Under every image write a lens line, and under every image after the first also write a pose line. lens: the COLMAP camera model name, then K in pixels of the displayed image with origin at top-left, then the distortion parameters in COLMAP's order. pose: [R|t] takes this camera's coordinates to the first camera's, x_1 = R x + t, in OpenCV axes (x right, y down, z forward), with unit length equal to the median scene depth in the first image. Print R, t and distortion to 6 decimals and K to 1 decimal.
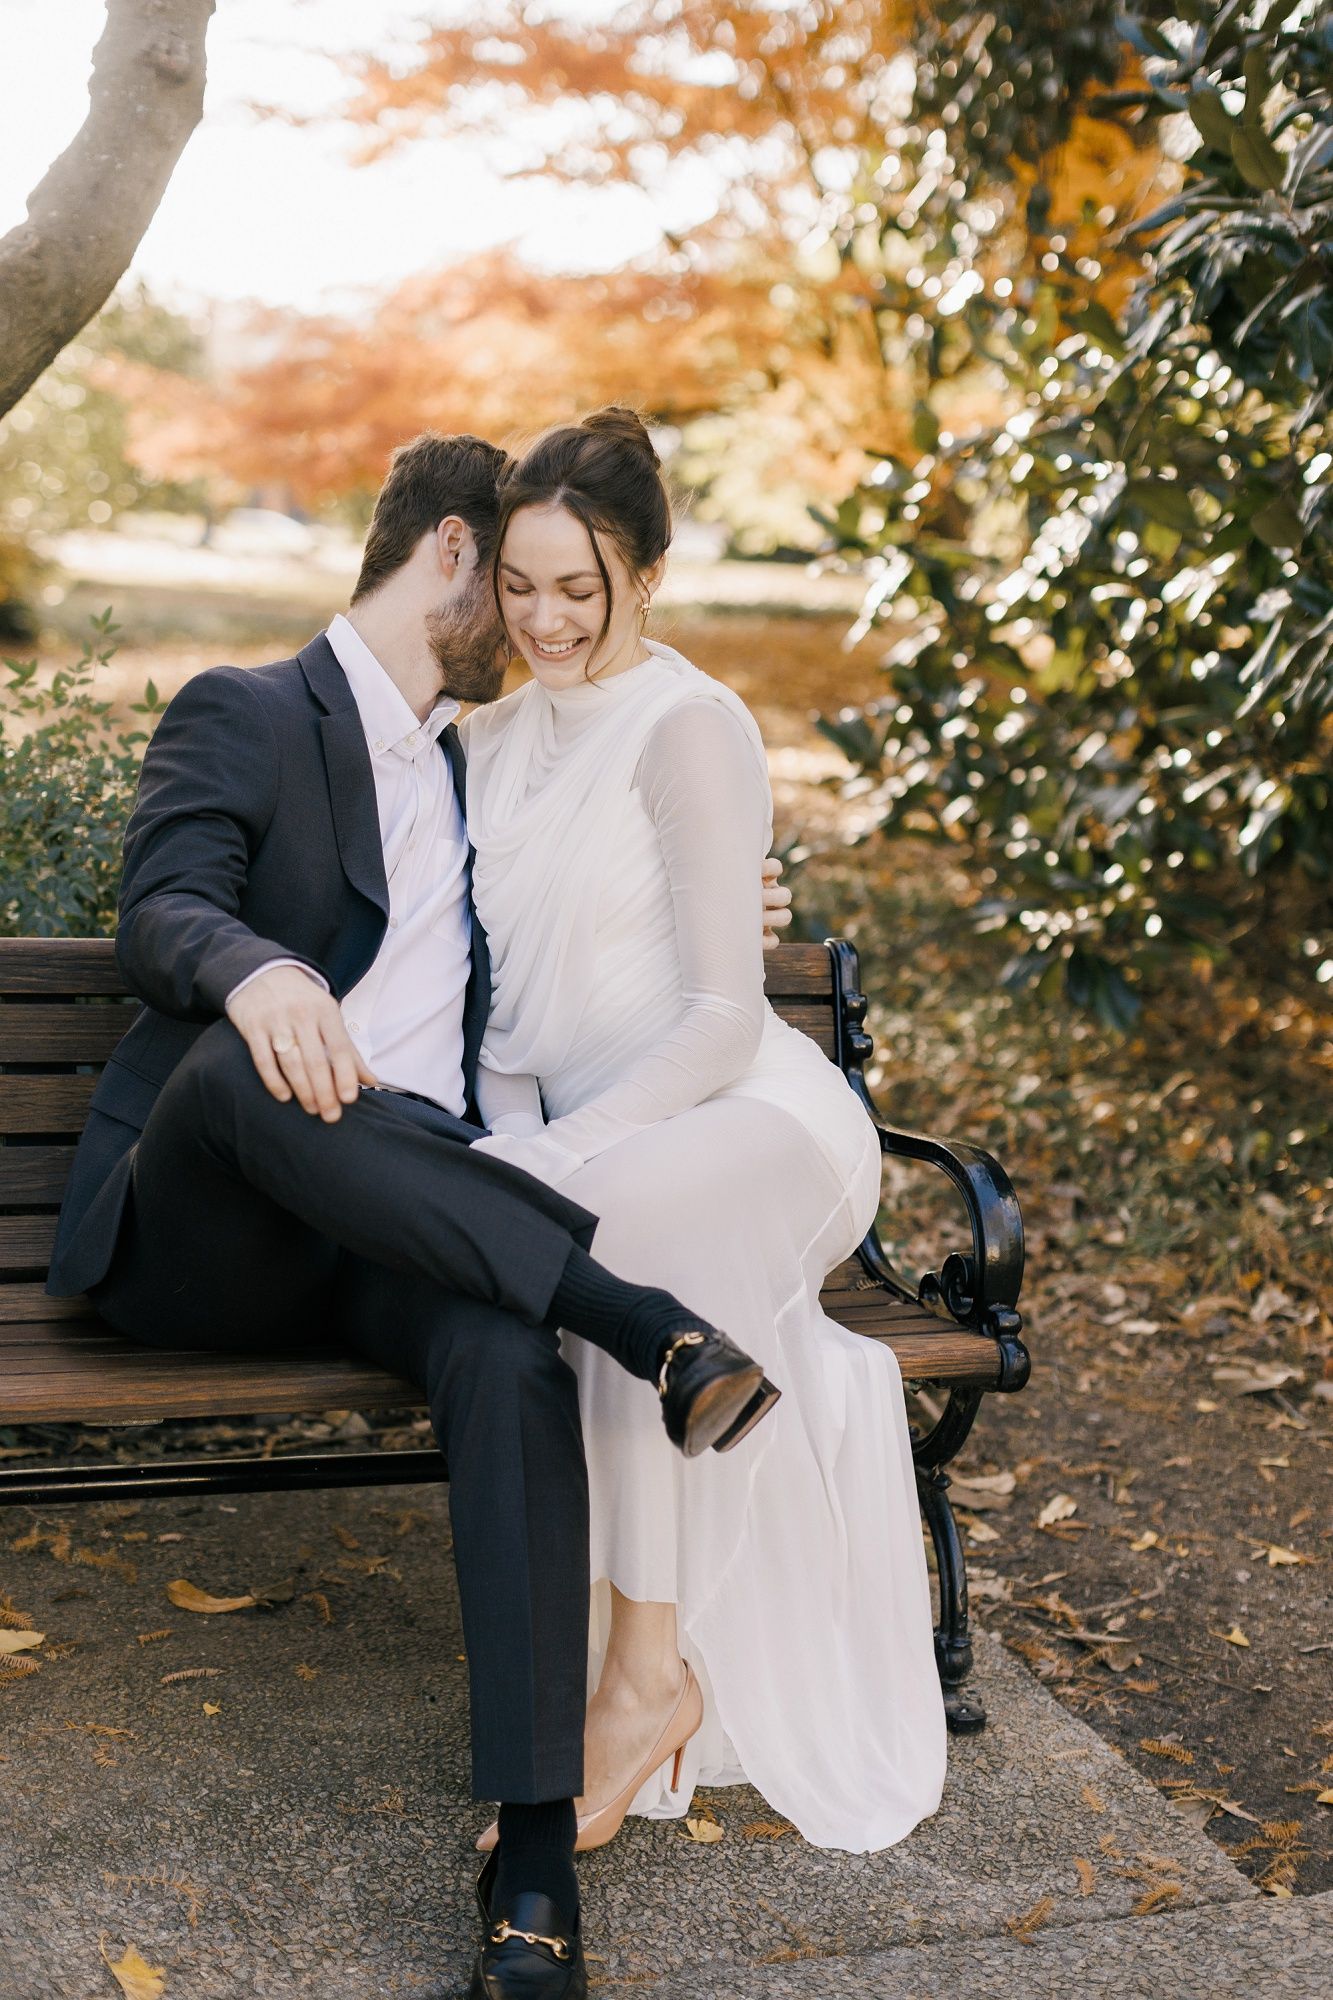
lens RADIAL K [[3203.0, 0, 666.5], [0, 3203.0, 1000.0], [0, 0, 1]] dist [0.036508, -0.064151]
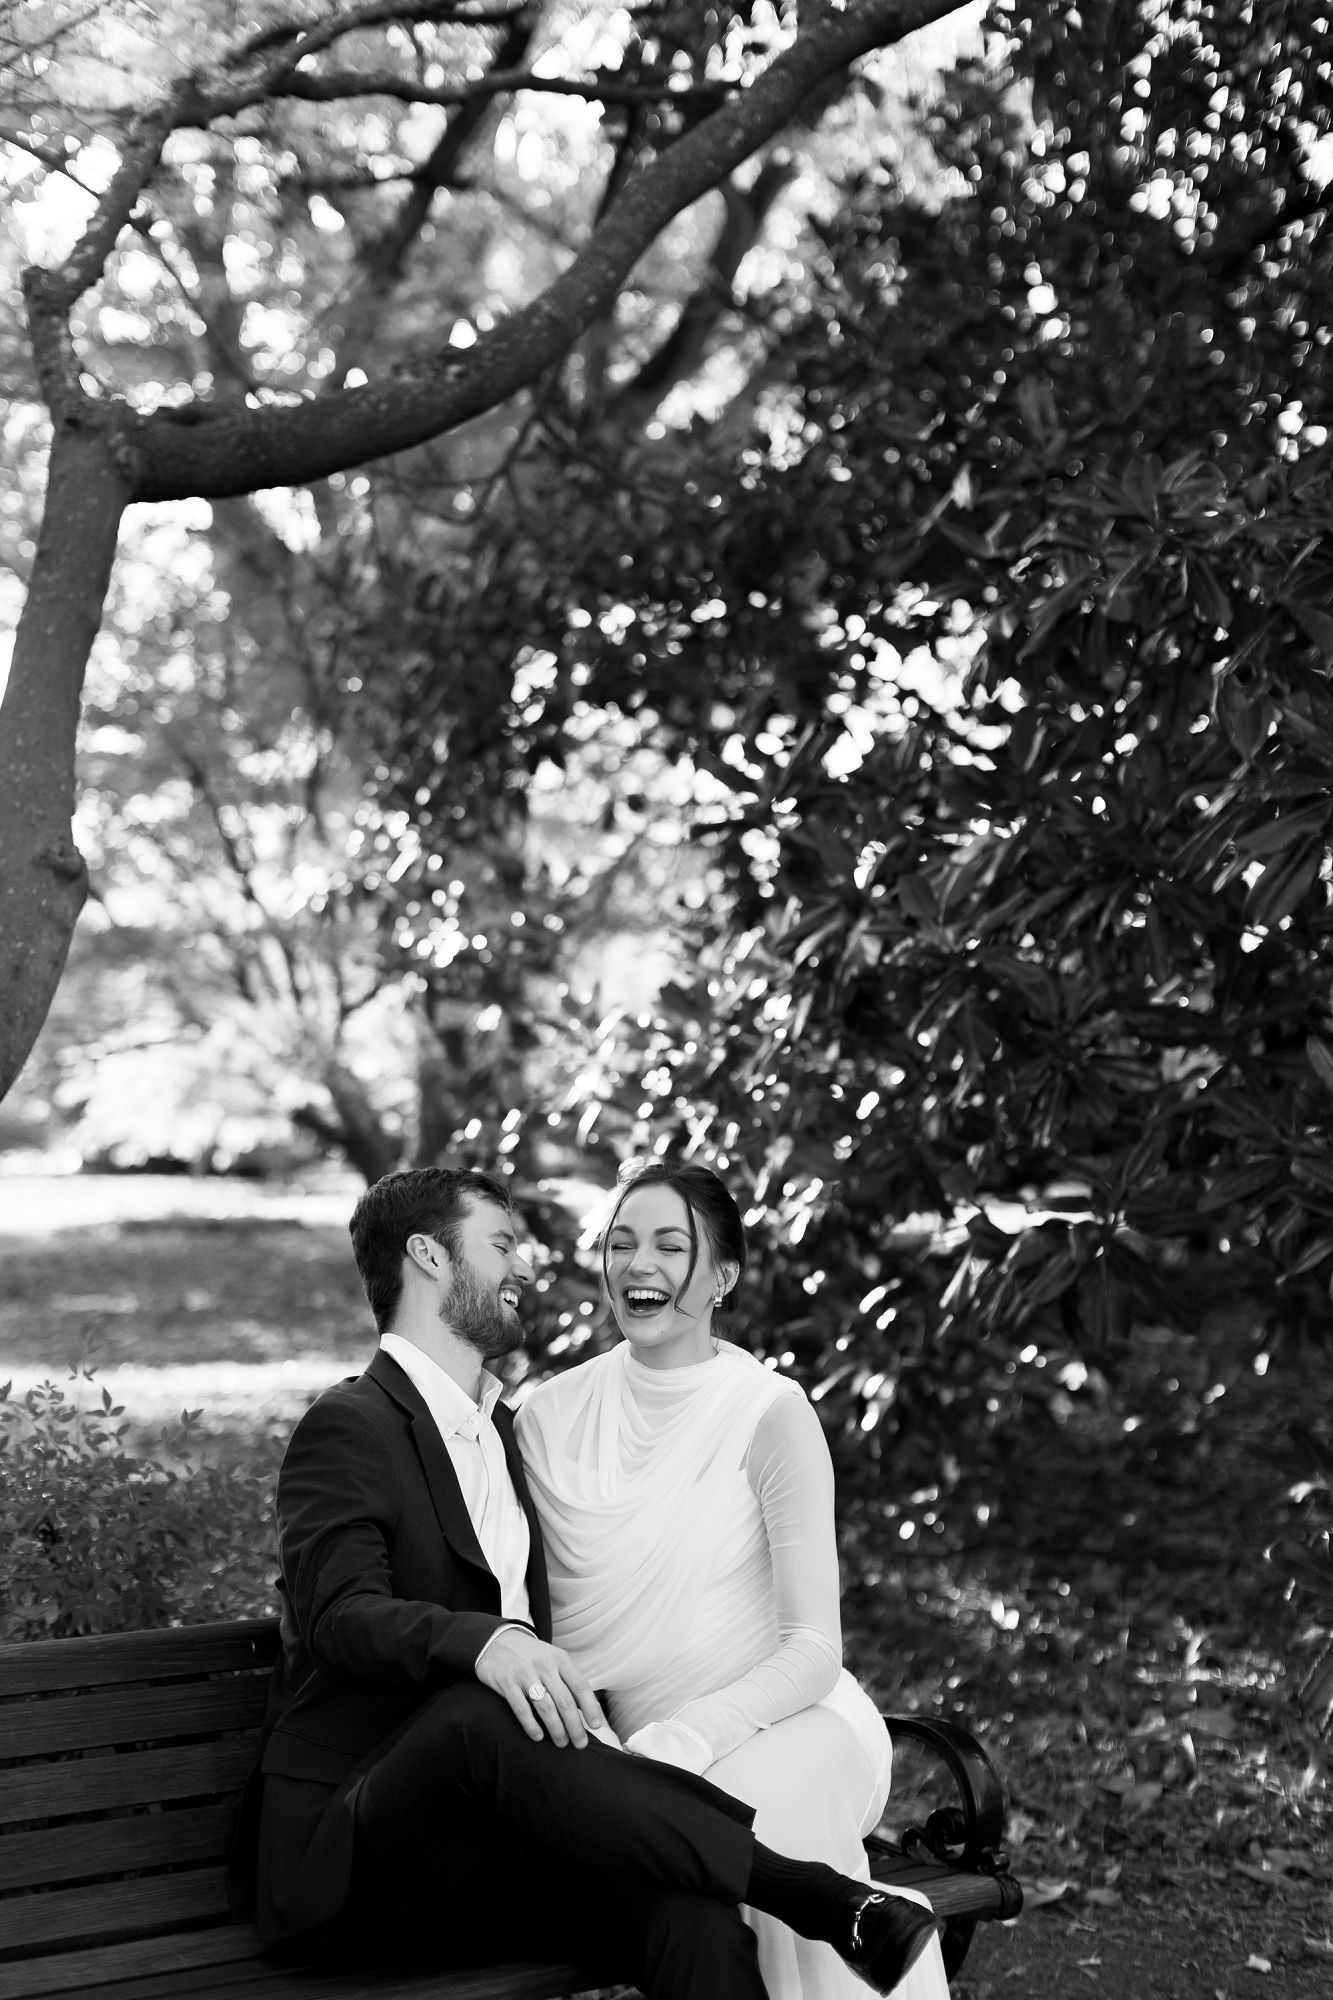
lens RADIAL K [[3133.5, 0, 666.5], [0, 3133.5, 1000.0], [0, 0, 1]] dist [0.091392, -0.022220]
pose [[0.966526, -0.052648, 0.251108, -0.232002], [0.095864, 0.981940, -0.163105, -0.030476], [-0.237986, 0.181718, 0.954118, -0.153114]]
